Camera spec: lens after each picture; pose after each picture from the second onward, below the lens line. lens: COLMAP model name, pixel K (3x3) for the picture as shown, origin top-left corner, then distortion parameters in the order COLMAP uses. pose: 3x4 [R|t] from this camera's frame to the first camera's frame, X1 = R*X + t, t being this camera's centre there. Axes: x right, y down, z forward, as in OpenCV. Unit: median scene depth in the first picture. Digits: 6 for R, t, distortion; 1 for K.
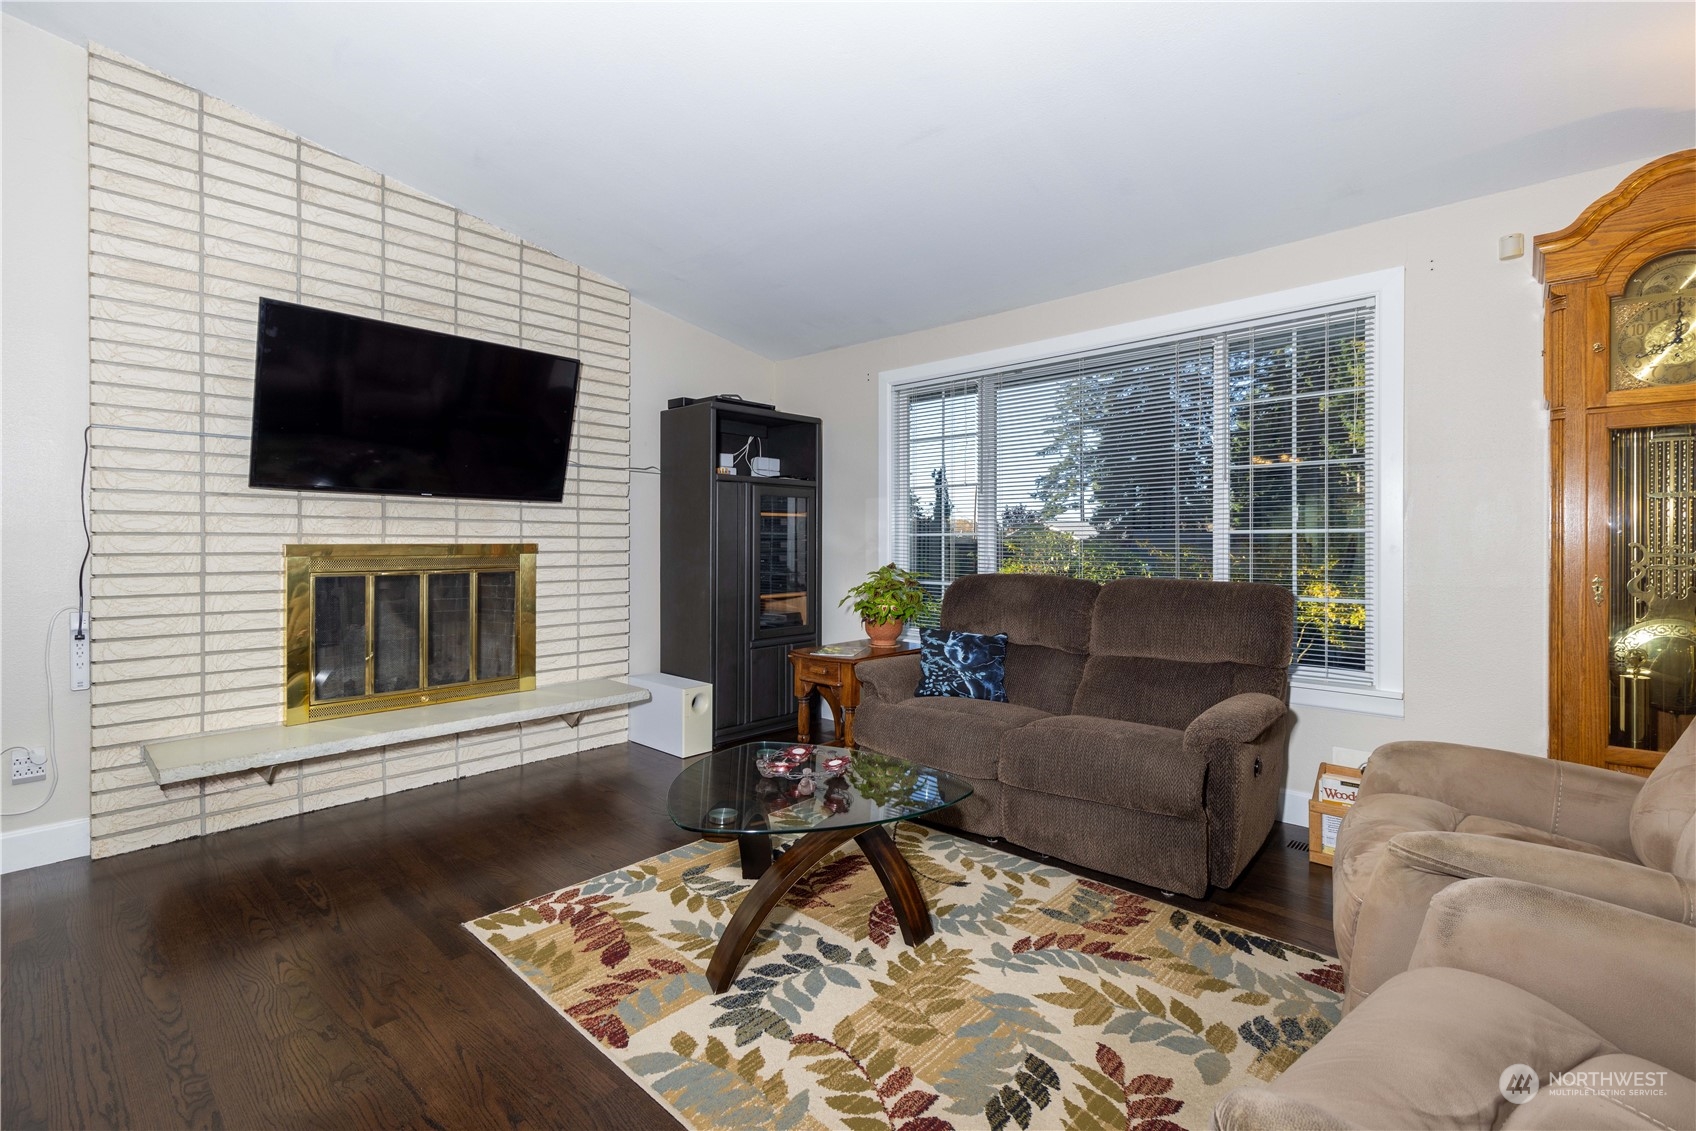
lens RADIAL K [[762.8, 0, 864.9], [0, 762.8, 552.8], [0, 0, 1]] dist [0.001181, 0.000501]
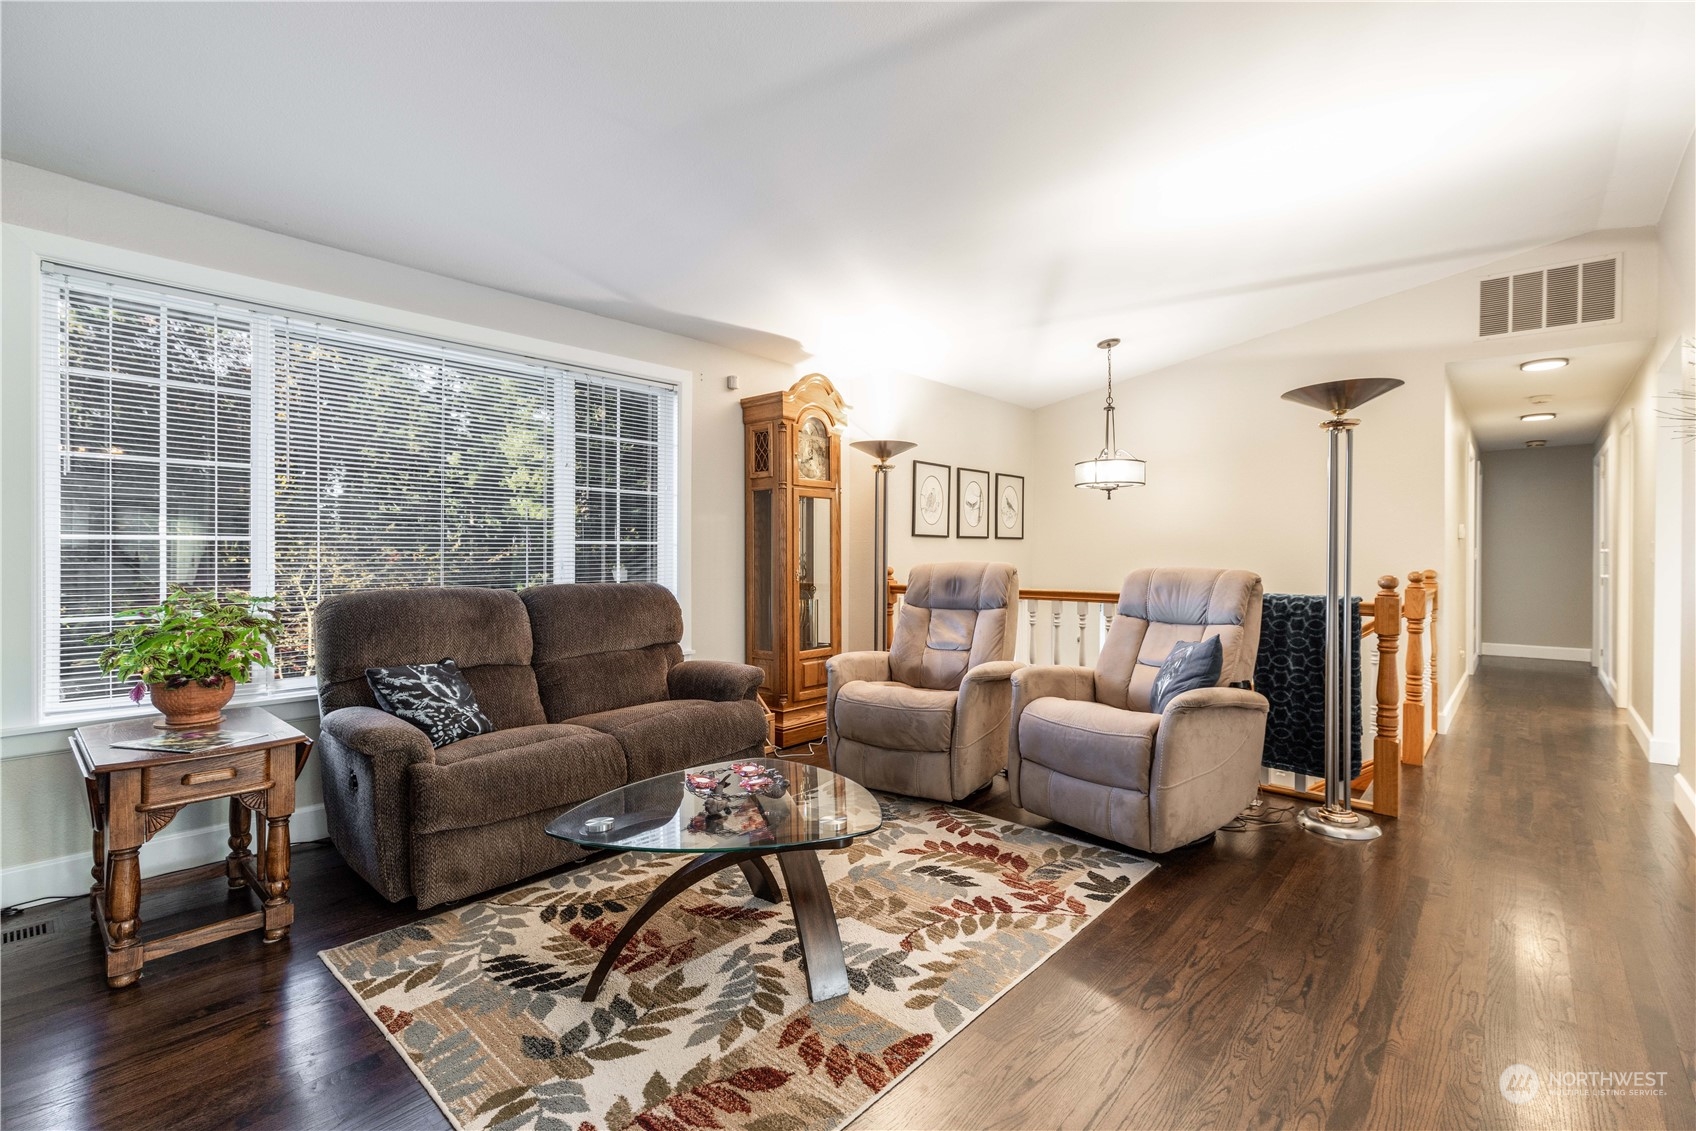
lens RADIAL K [[762.8, 0, 863.6], [0, 762.8, 556.5], [0, 0, 1]] dist [0.001181, 0.000501]
pose [[-0.022361, -0.008158, 0.999717, -1.115304], [0.013735, 0.999870, 0.008466, -0.015334], [-0.999656, 0.013920, -0.022246, 0.911094]]
